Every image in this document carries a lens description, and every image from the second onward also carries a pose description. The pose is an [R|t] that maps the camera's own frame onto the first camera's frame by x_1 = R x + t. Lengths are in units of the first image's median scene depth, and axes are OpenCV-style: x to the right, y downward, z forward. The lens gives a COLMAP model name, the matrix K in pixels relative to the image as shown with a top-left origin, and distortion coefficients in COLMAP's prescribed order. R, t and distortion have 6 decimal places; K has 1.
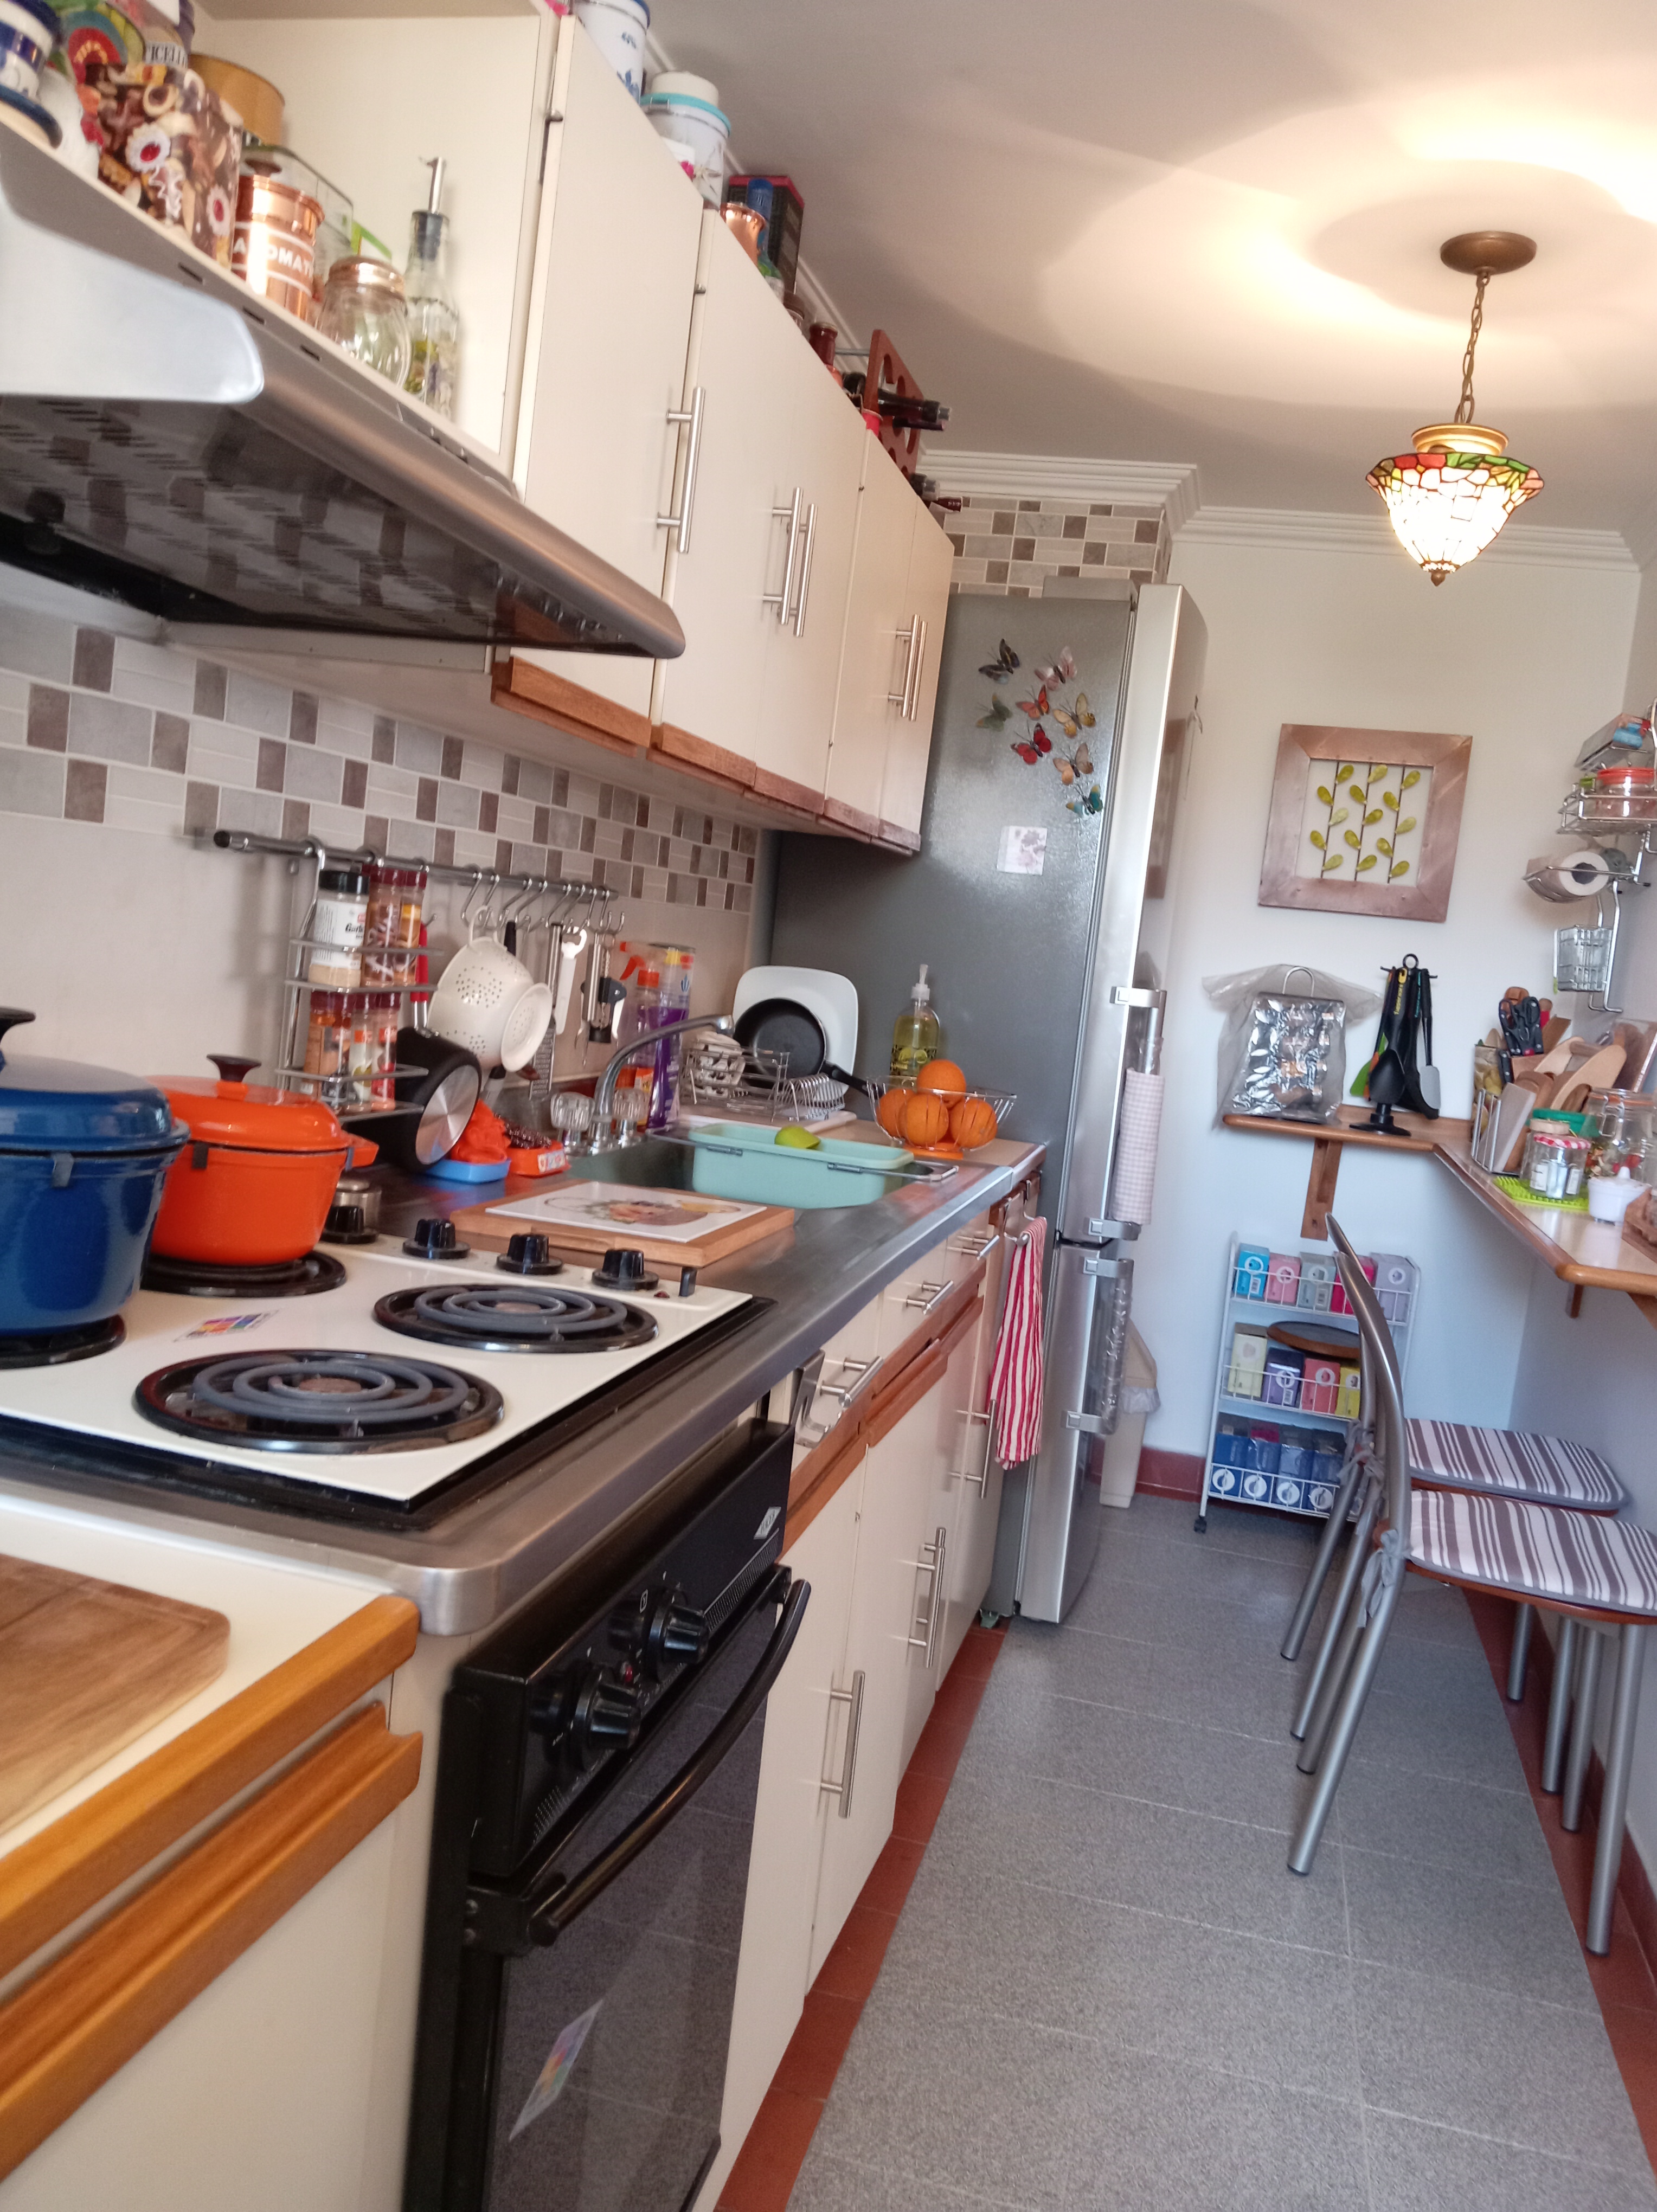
lens RADIAL K [[1745.3, 0, 832.6], [0, 1745.3, 1102.6], [0, 0, 1]] dist [0.056579, -0.082039]
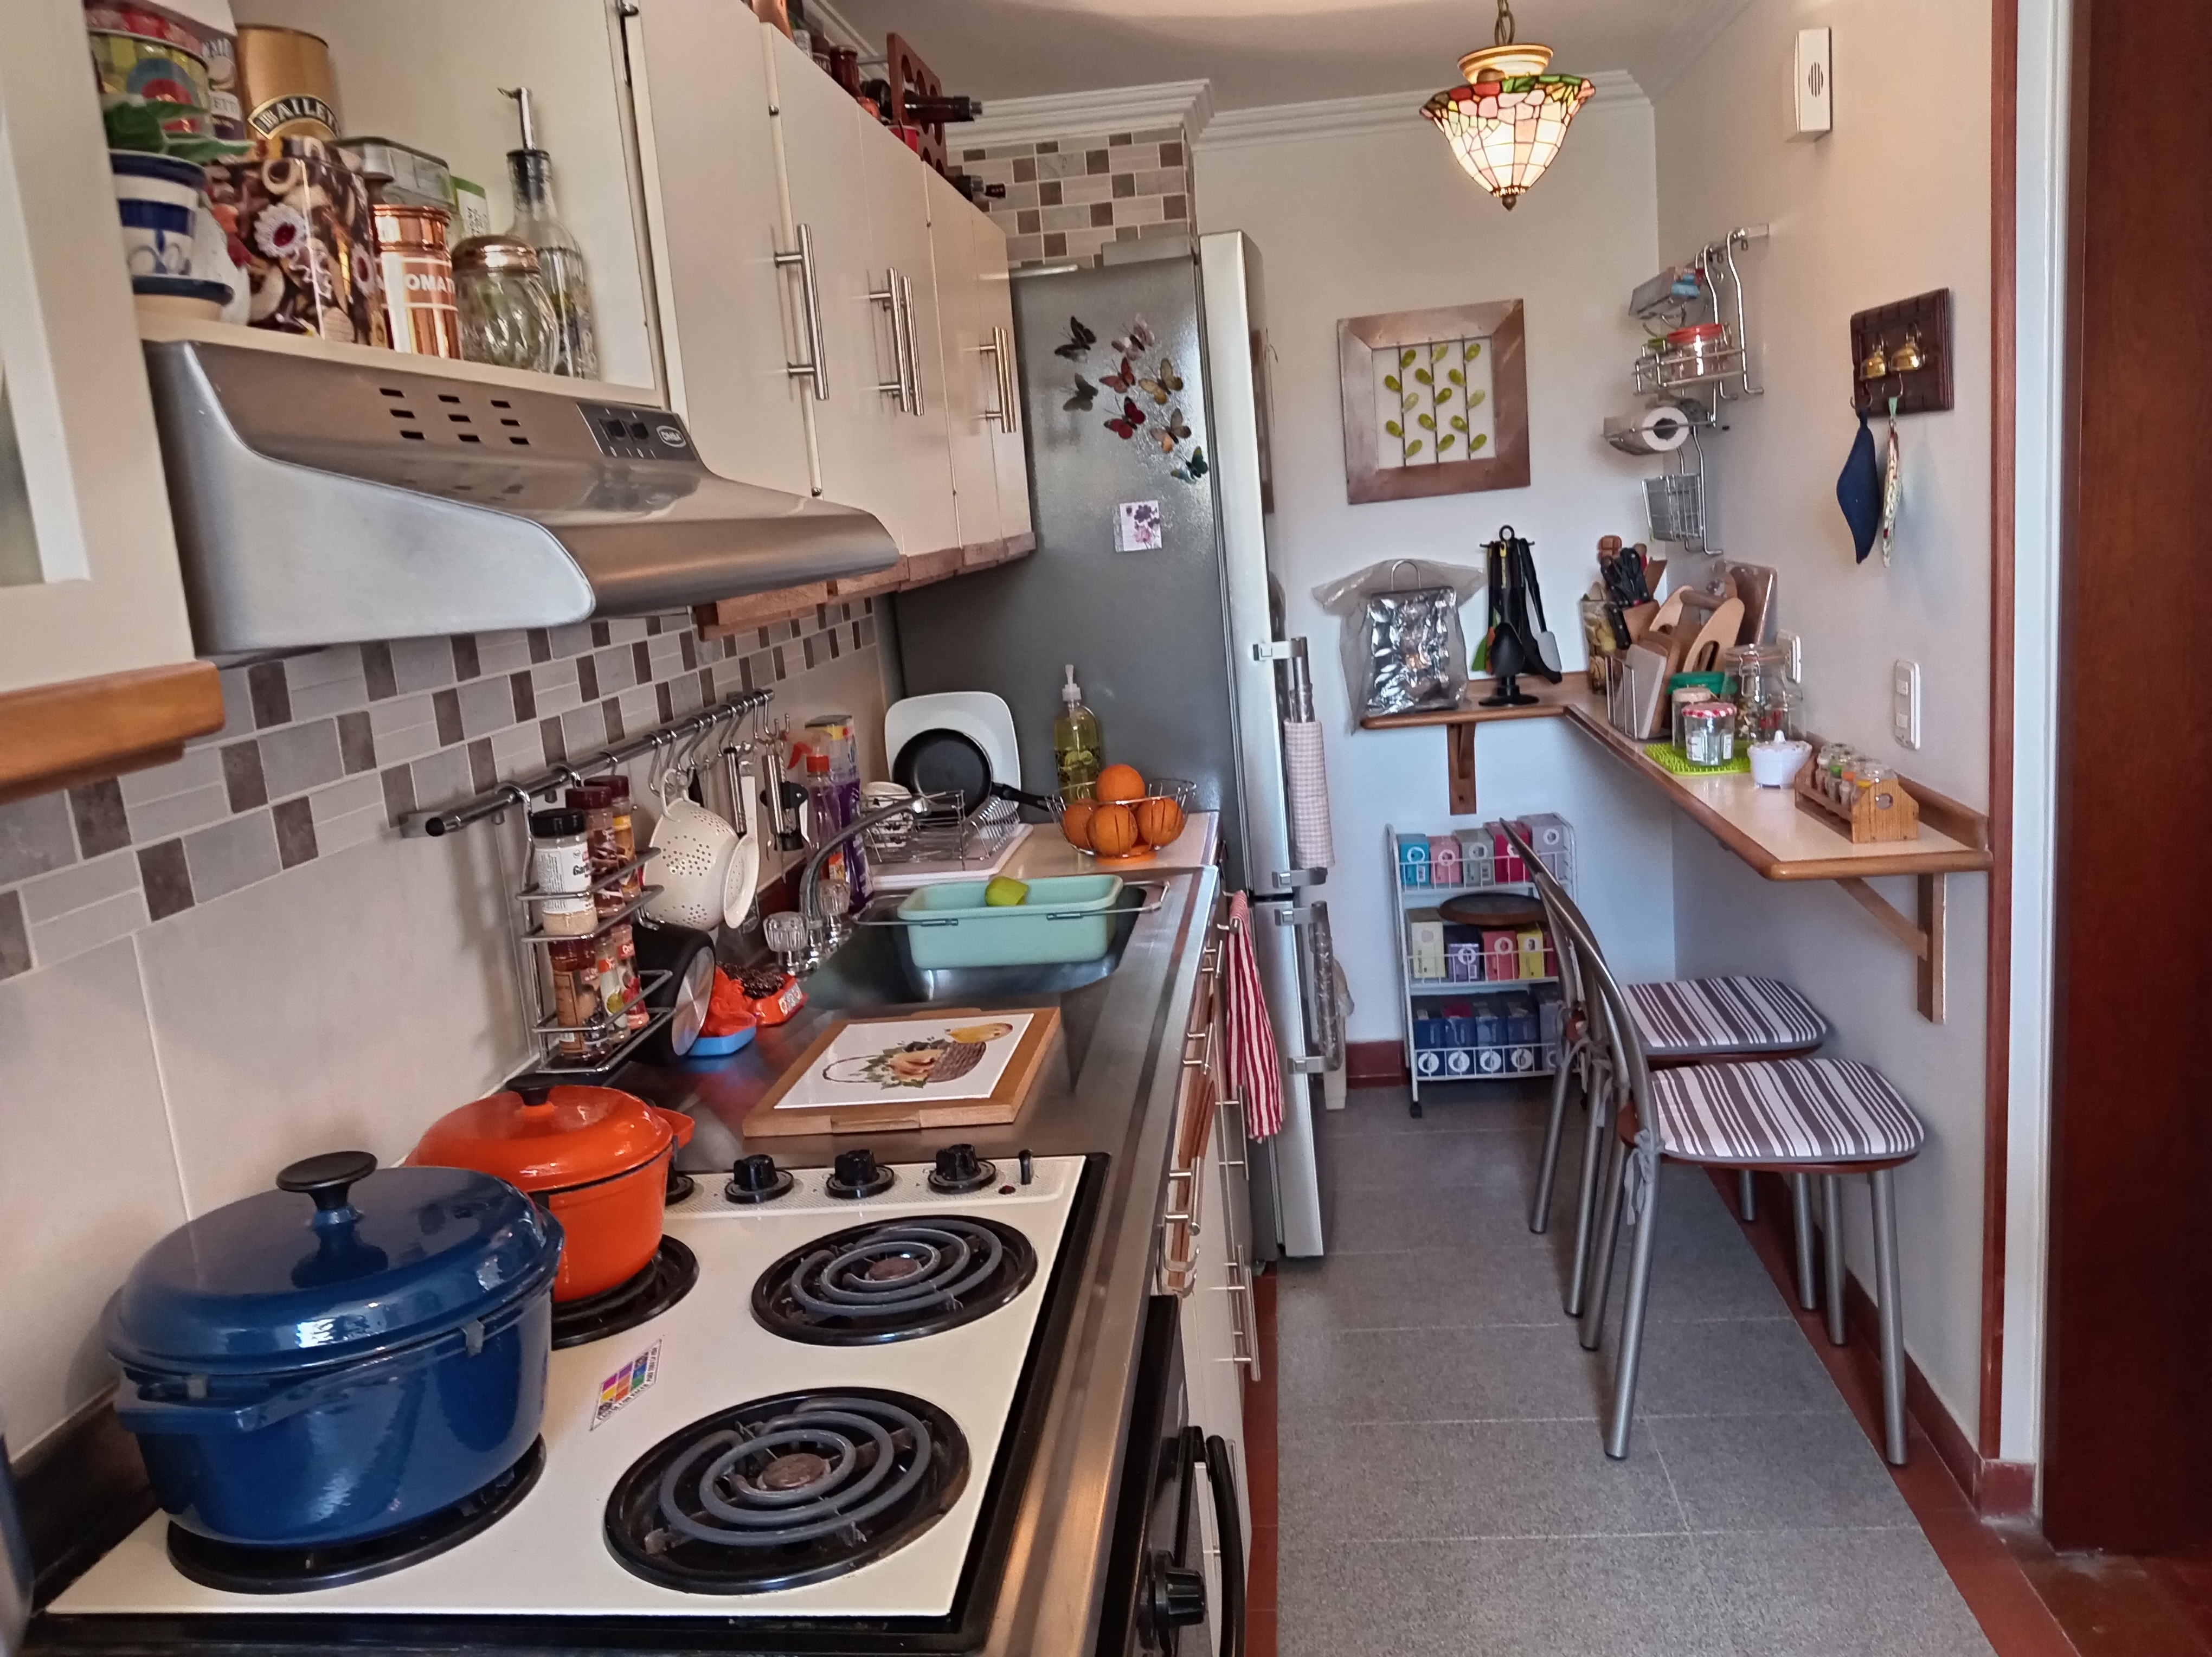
lens RADIAL K [[1745.3, 0, 1113.4], [0, 1745.3, 833.3], [0, 0, 1]] dist [0.056579, -0.082039]
pose [[0.970090, -0.220798, 0.100862, -0.050003], [0.211188, 0.972541, 0.097791, -0.089296], [-0.119685, -0.073566, 0.990083, 0.013482]]
